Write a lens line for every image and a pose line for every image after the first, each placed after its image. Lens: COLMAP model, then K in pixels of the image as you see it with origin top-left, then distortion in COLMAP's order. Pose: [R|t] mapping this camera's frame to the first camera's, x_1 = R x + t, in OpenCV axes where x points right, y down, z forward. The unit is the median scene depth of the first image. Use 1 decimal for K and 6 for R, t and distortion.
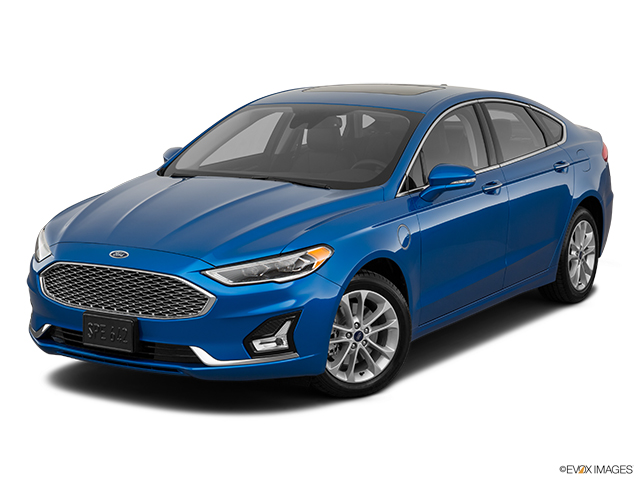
lens RADIAL K [[1296.6, 0, 321.5], [0, 1296.6, 240.5], [0, 0, 1]] dist [0.101015, 0.000000]
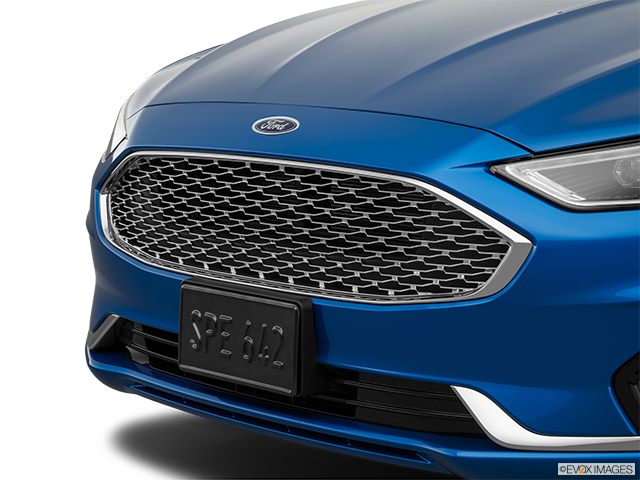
lens RADIAL K [[1712.5, 0, 320.4], [0, 1712.5, 239.1], [0, 0, 1]] dist [0.274520, 0.000000]
pose [[0.968529, 0.030387, -0.247040, -0.024203], [-0.036052, 0.999180, -0.018437, 0.051757], [0.246277, 0.026763, 0.968830, 0.544925]]
